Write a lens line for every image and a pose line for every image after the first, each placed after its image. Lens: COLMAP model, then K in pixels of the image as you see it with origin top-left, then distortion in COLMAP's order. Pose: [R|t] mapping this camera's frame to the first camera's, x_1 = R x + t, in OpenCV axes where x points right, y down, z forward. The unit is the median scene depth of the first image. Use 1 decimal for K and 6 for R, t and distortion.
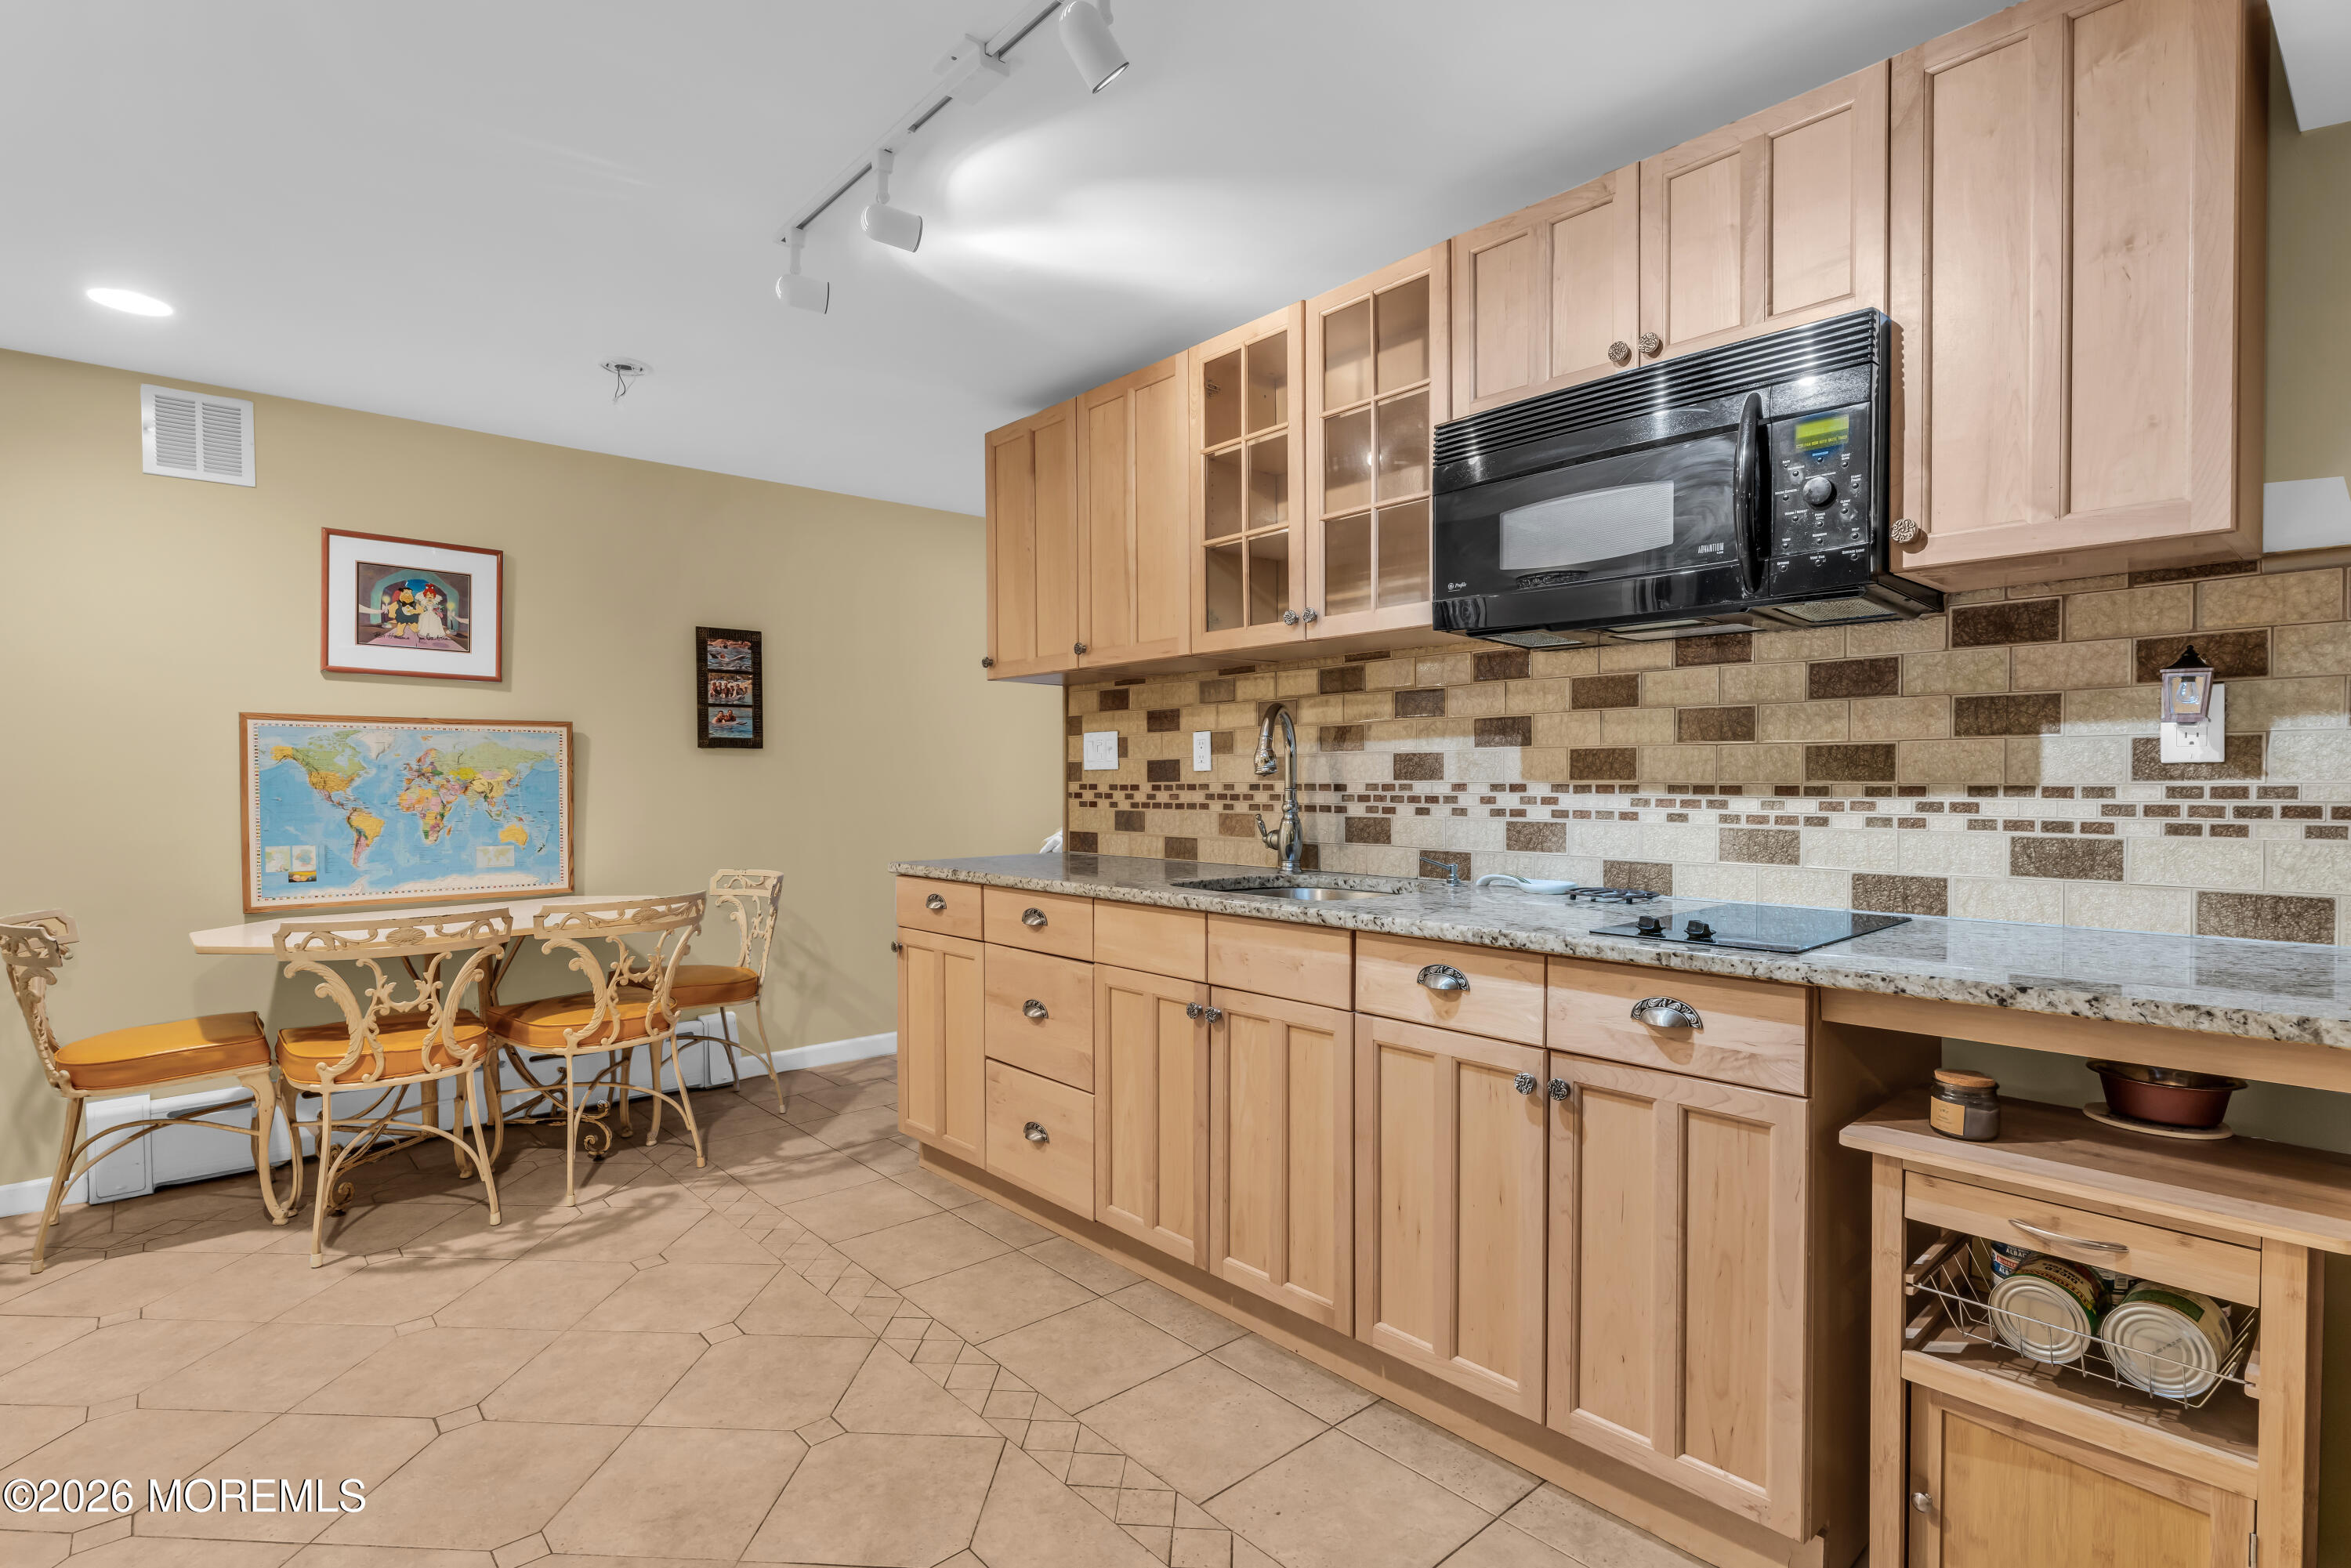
lens RADIAL K [[1126.2, 0, 1165.2], [0, 1126.2, 794.3], [0, 0, 1]] dist [-0.017582, -0.000186]
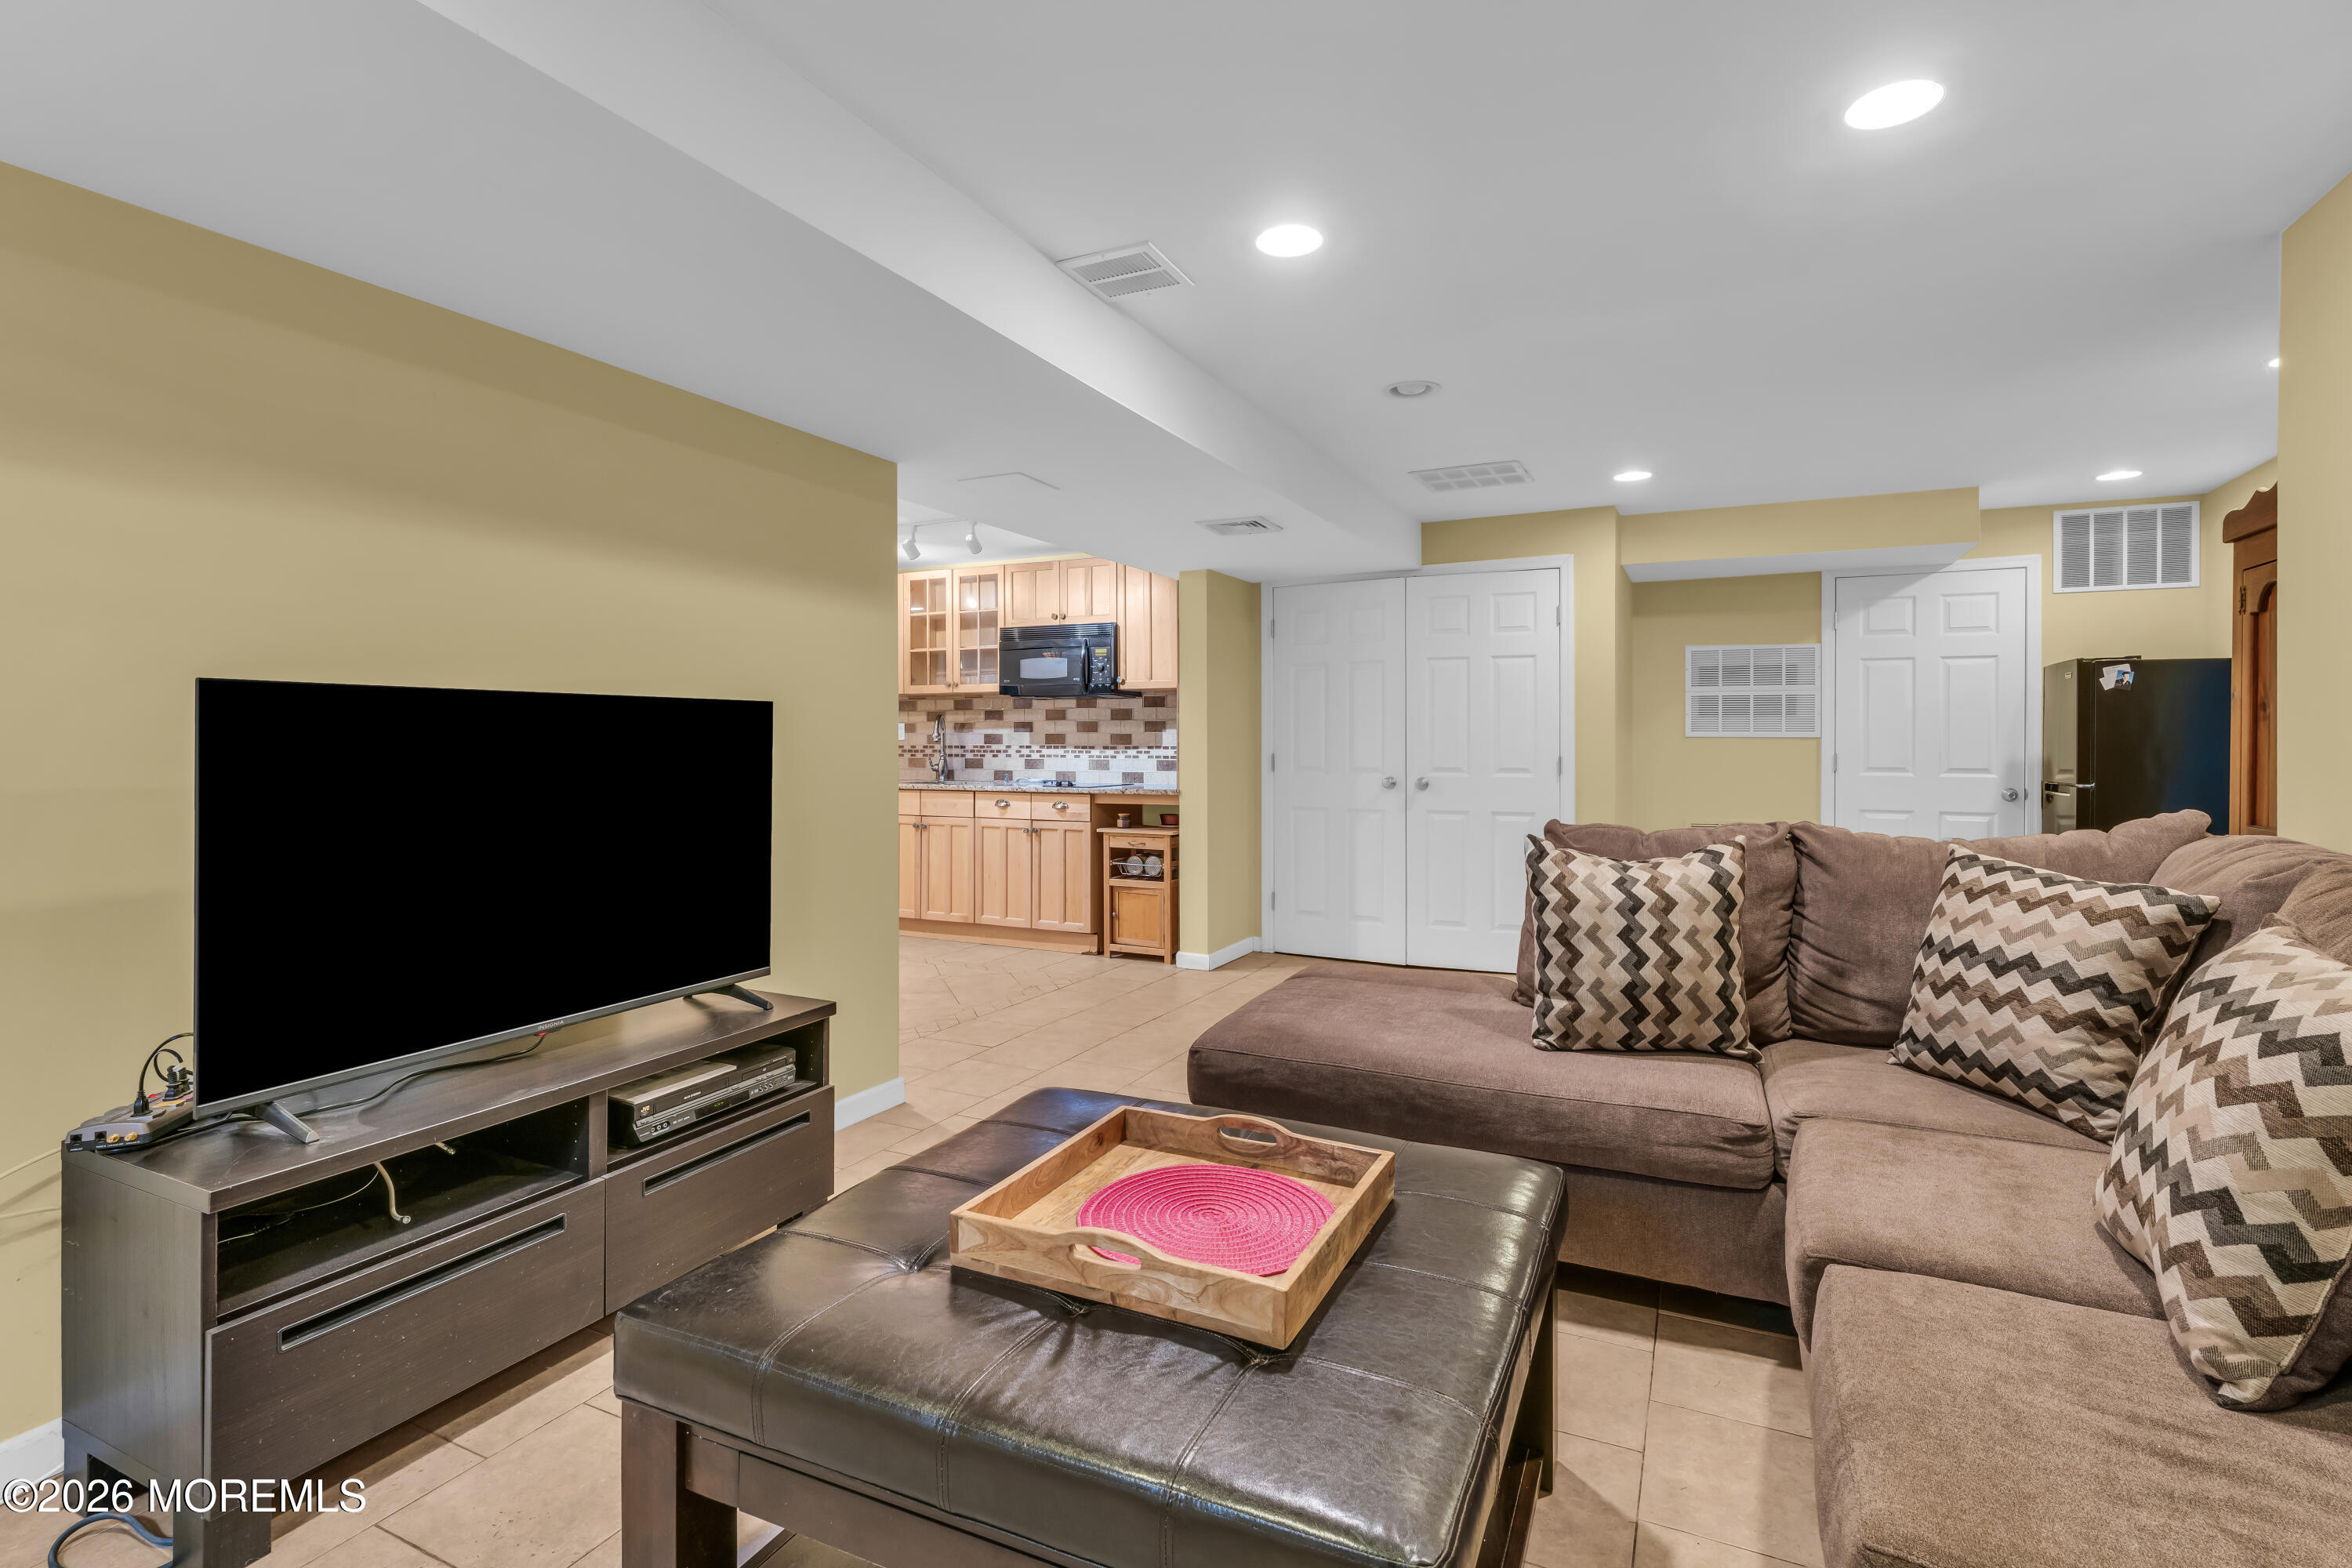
lens RADIAL K [[1126.8, 0, 1174.2], [0, 1126.8, 769.1], [0, 0, 1]] dist [-0.017582, -0.000186]
pose [[0.924130, -0.001401, 0.382077, -0.467352], [-0.000267, 0.999991, 0.004313, 0.040662], [-0.382079, -0.004087, 0.924121, -1.909089]]
